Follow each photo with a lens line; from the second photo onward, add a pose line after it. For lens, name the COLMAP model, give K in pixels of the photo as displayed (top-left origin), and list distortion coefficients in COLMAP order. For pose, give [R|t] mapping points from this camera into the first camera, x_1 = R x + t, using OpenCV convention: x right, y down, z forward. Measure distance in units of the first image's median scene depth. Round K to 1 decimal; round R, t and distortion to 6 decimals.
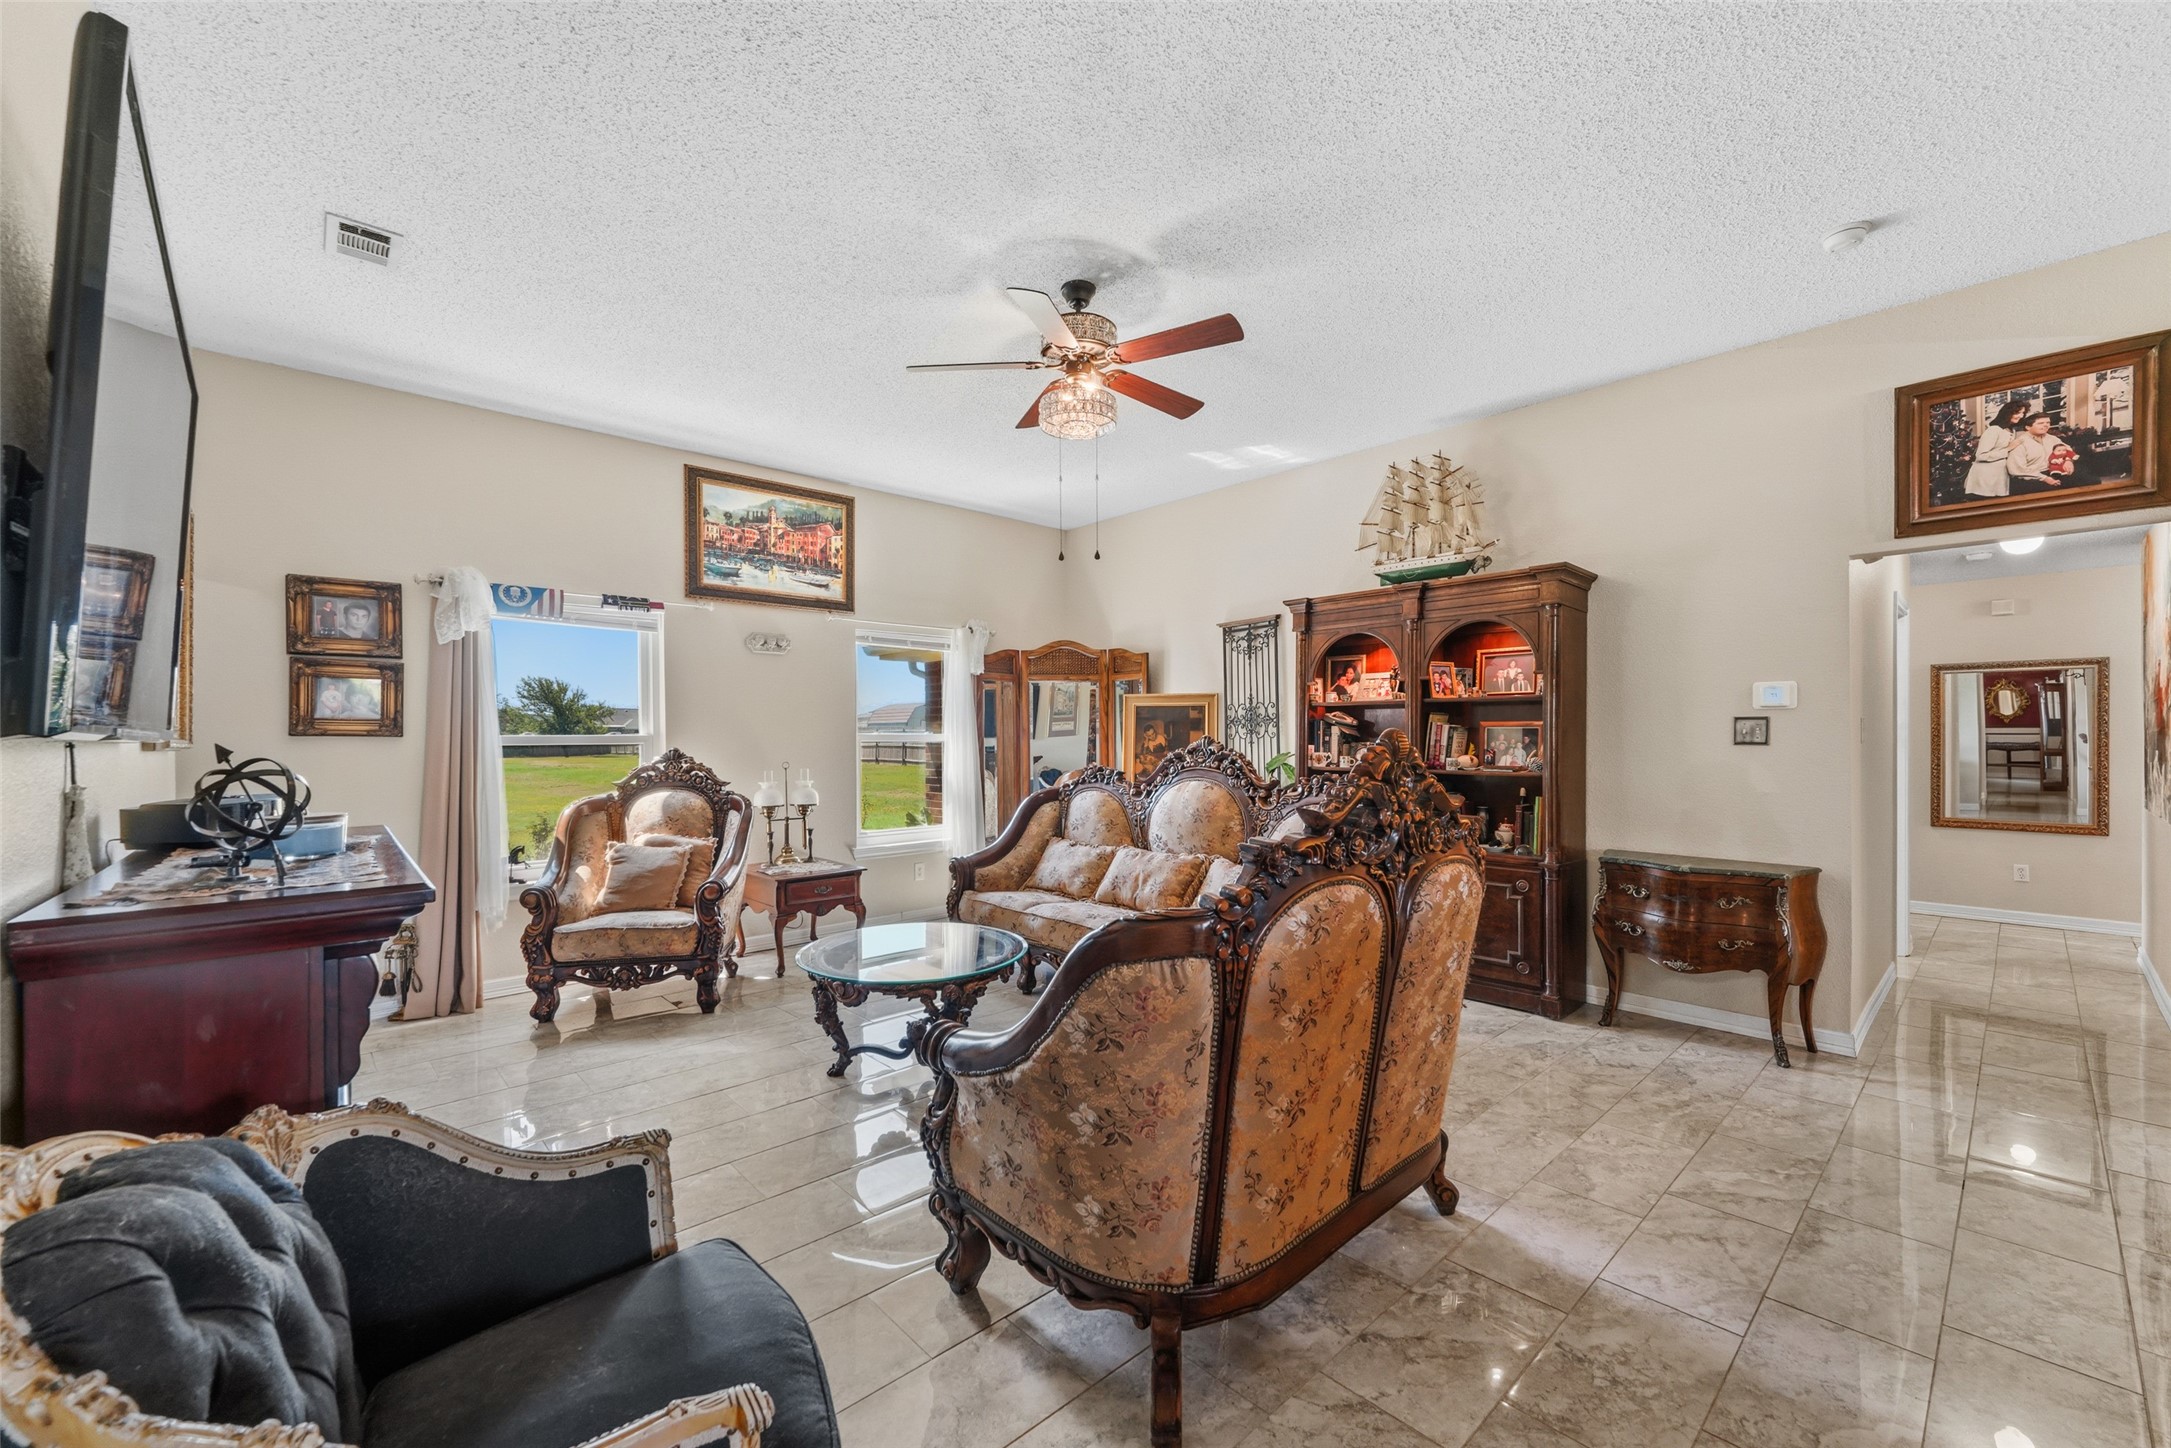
lens RADIAL K [[862.1, 0, 1086.2], [0, 862.1, 745.2], [0, 0, 1]] dist [0.007717, -0.002742]
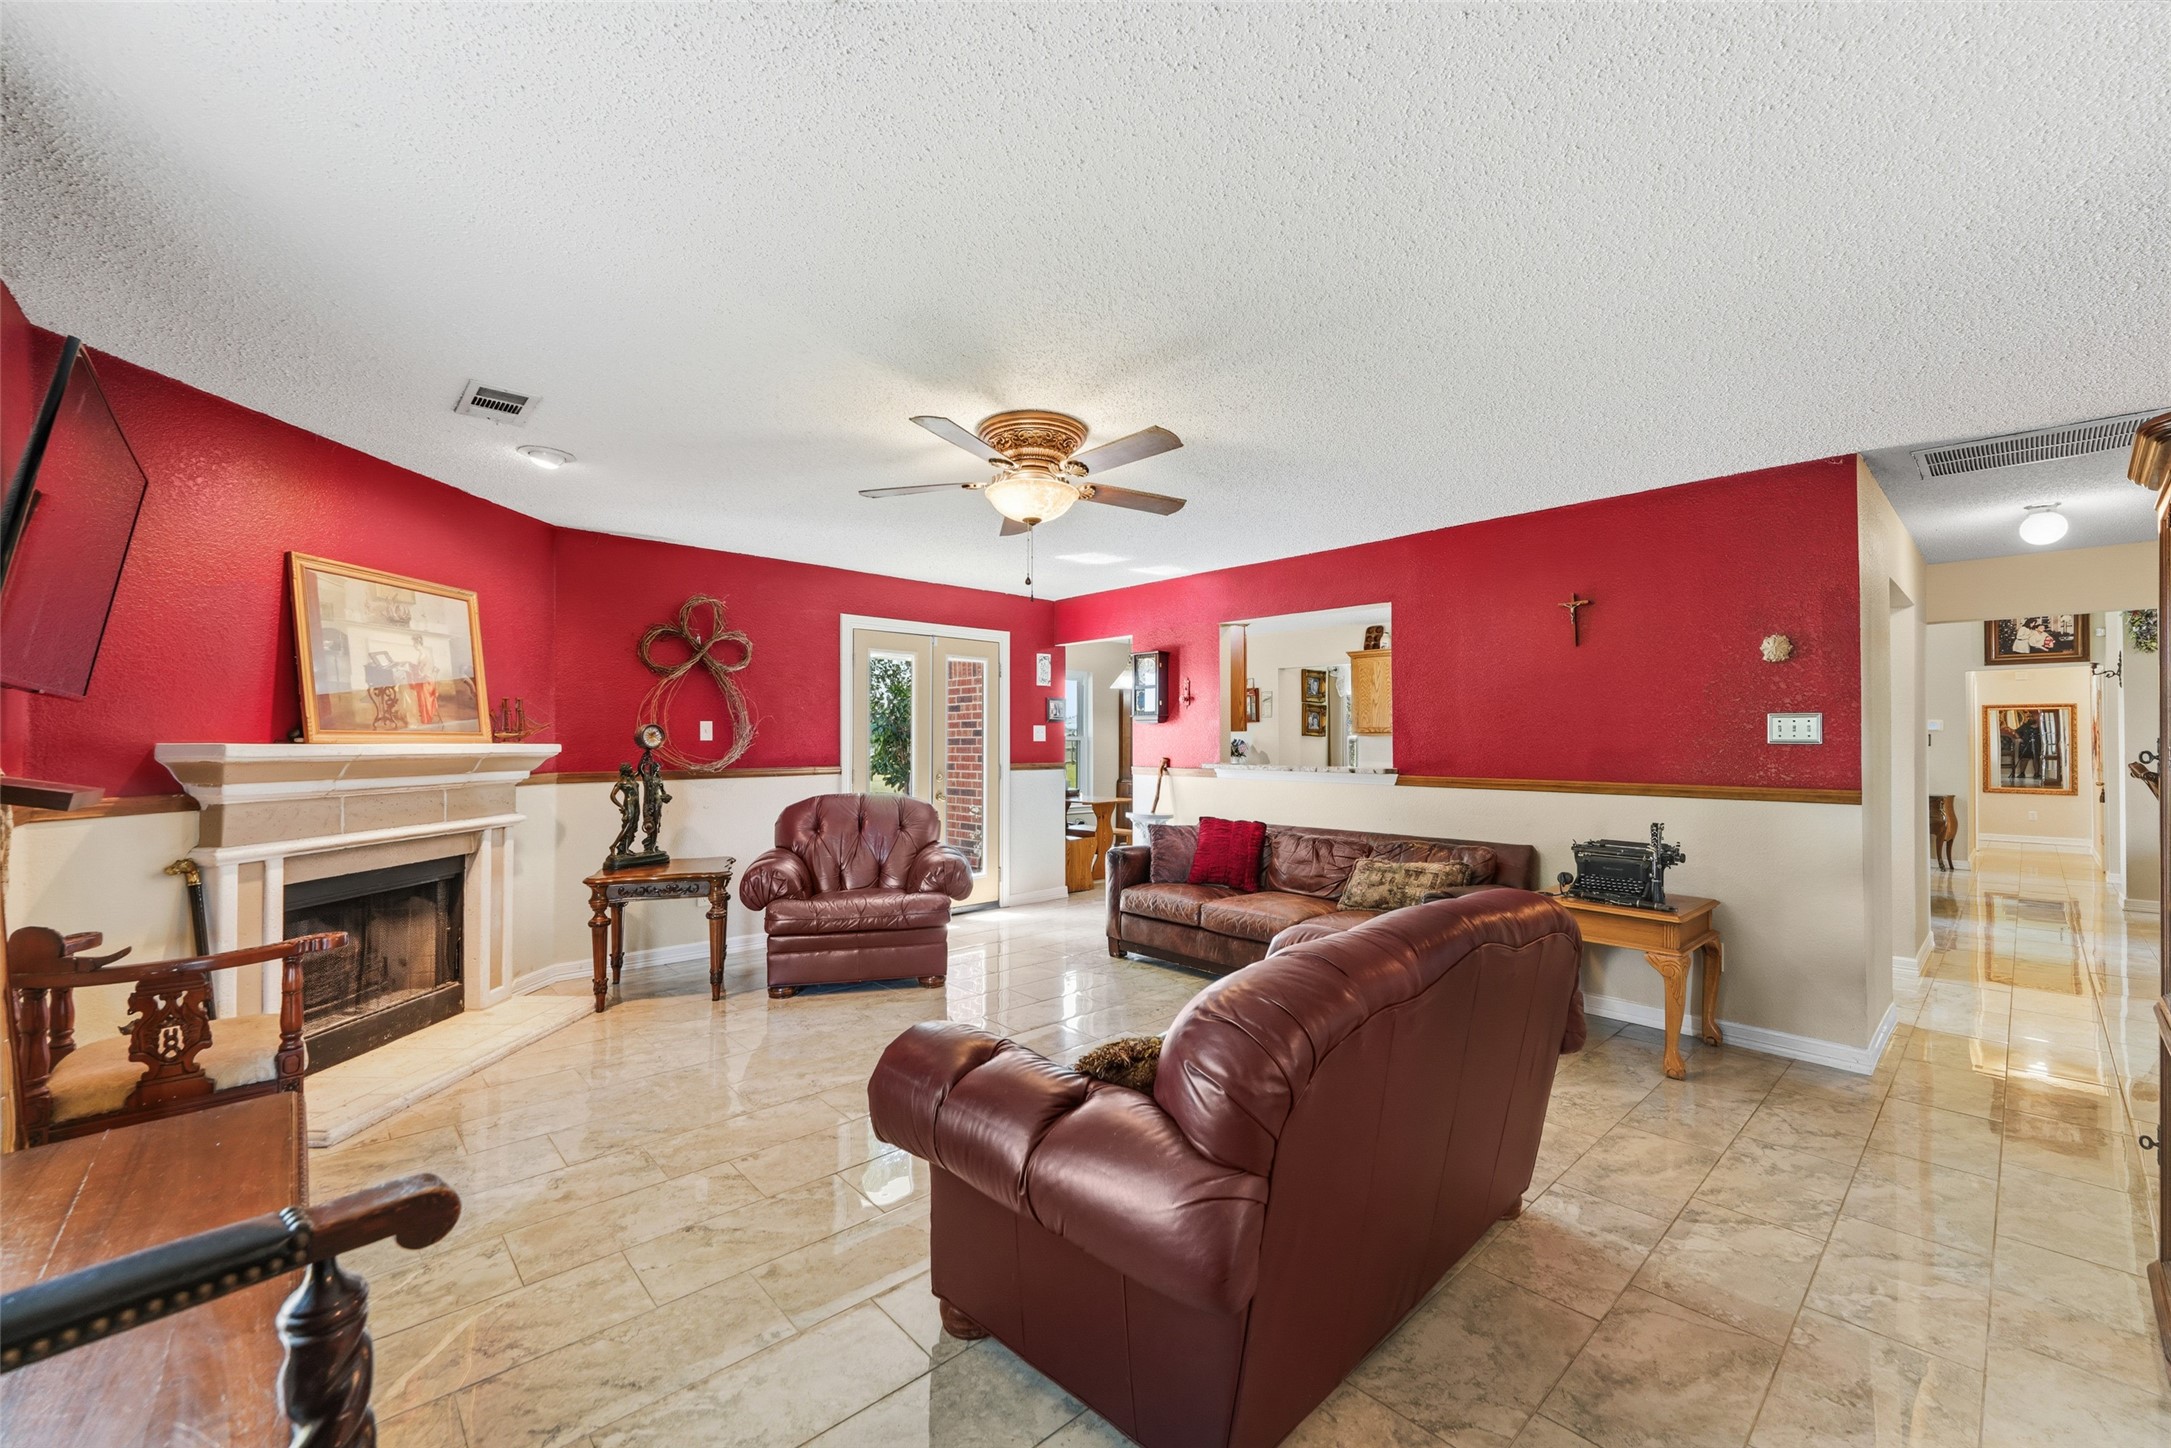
lens RADIAL K [[862.1, 0, 1075.4], [0, 862.1, 729.0], [0, 0, 1]] dist [0.007717, -0.002742]
pose [[0.999944, 0.009212, -0.005171, -1.777290], [-0.009319, 0.999736, -0.021014, 0.029131], [0.004976, 0.021061, 0.999766, -1.606358]]
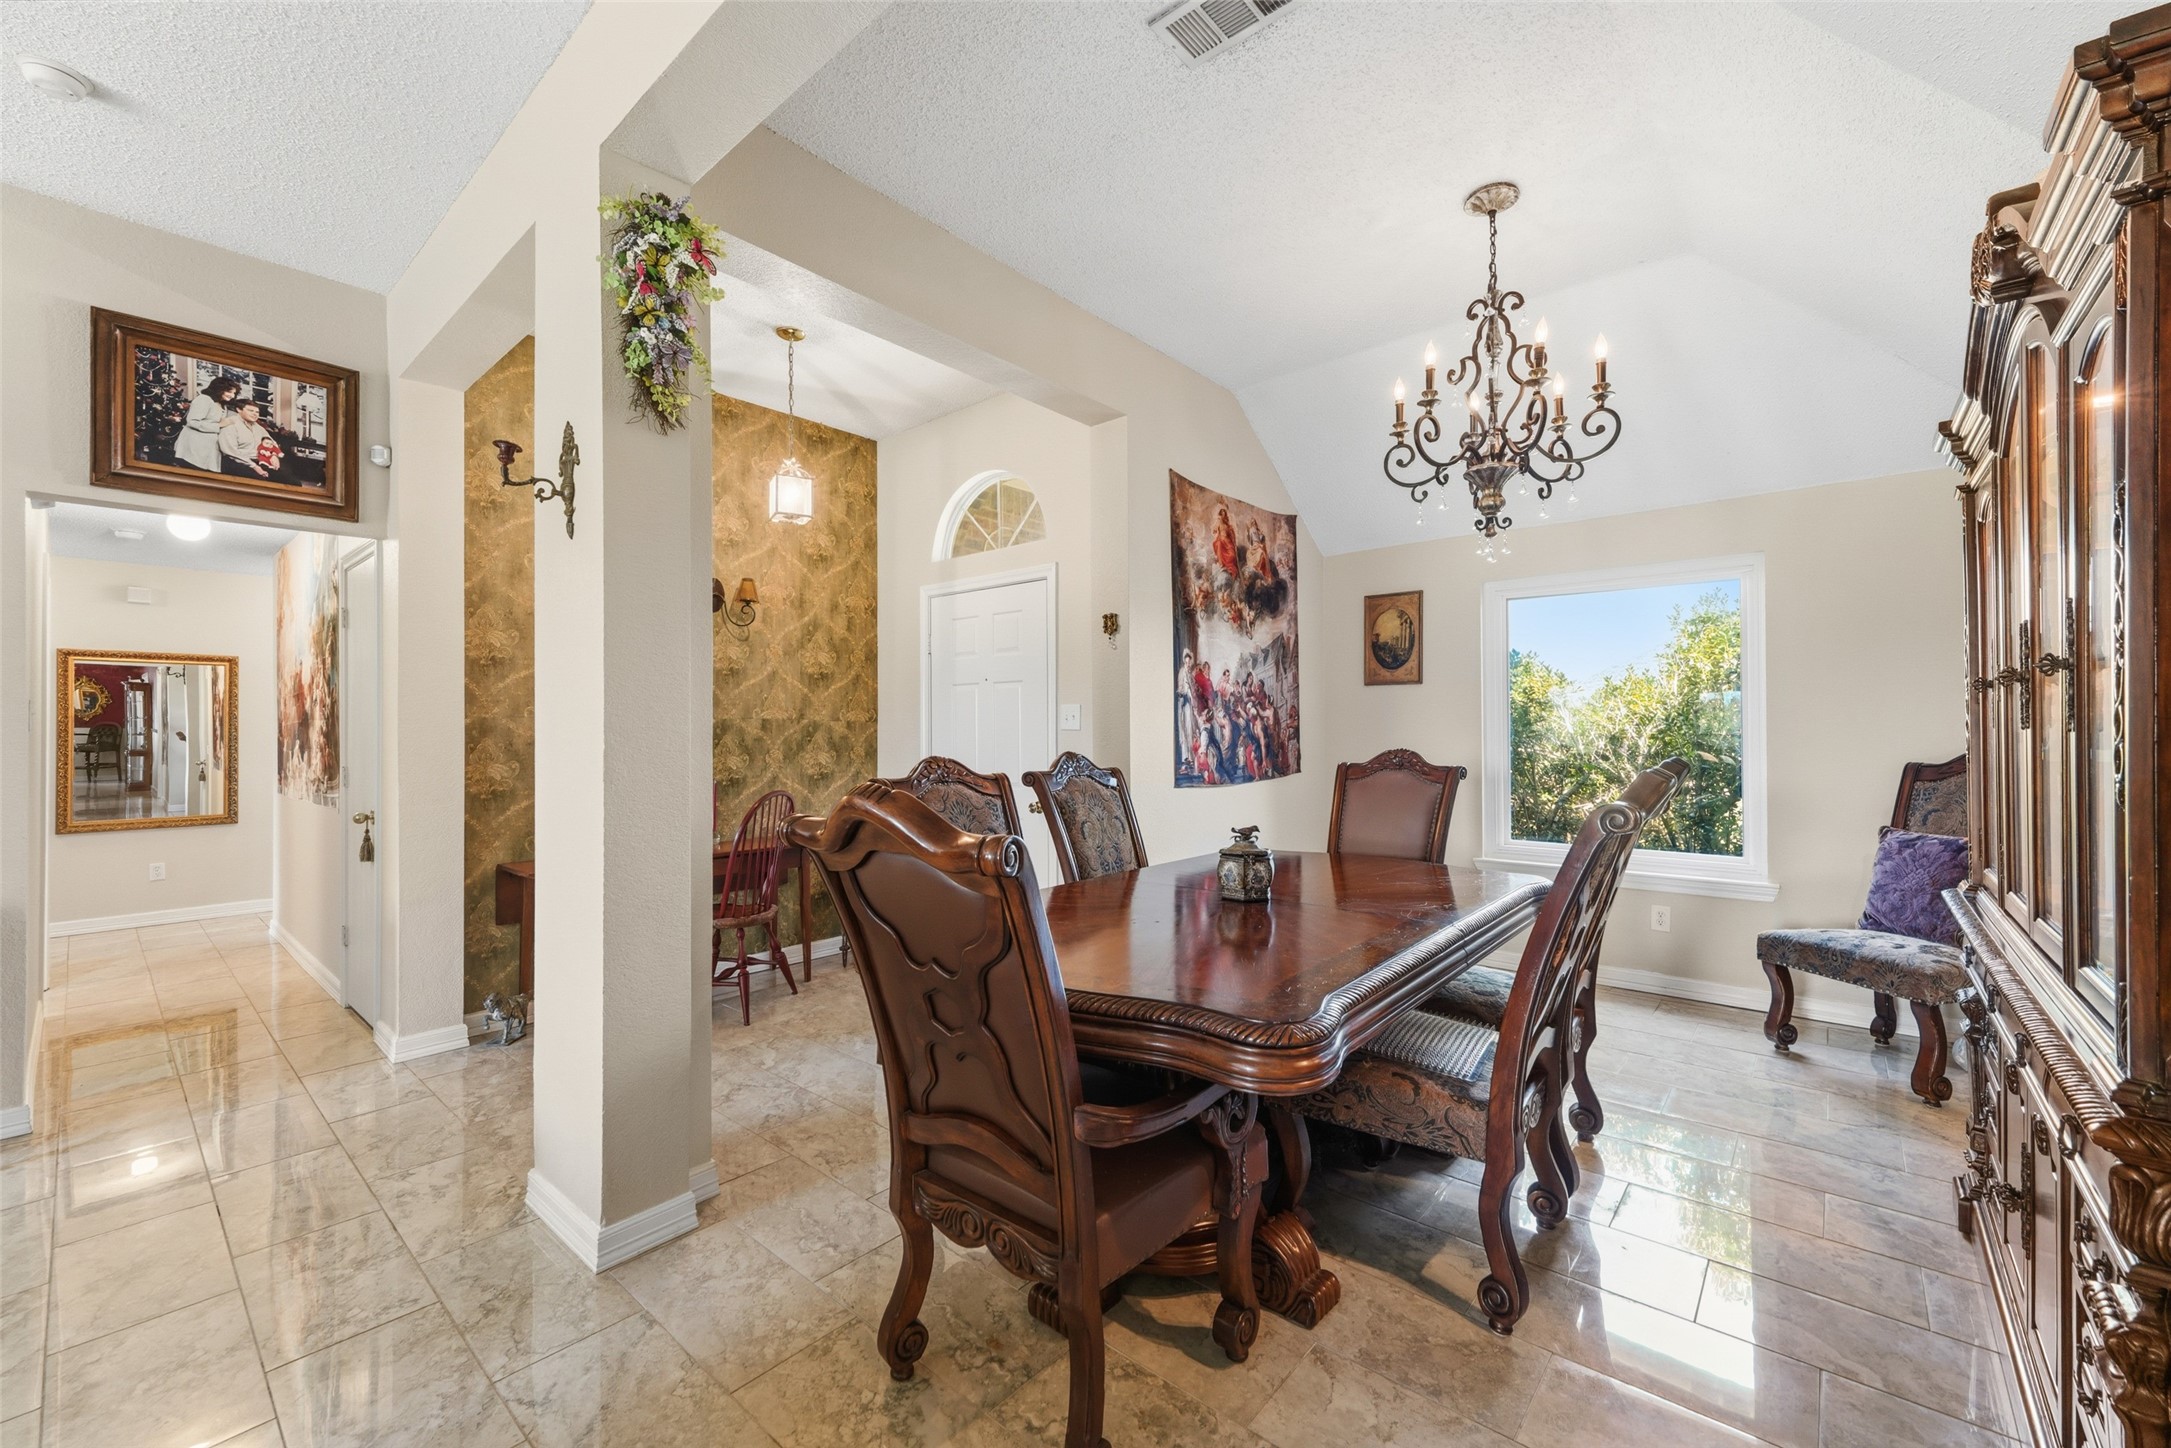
lens RADIAL K [[862.1, 0, 1067.6], [0, 862.1, 720.9], [0, 0, 1]] dist [0.007717, -0.002742]
pose [[-0.107711, 0.015900, 0.994055, 0.004549], [0.016931, 0.999756, -0.014156, 0.017795], [-0.994038, 0.015305, -0.107954, 0.158612]]
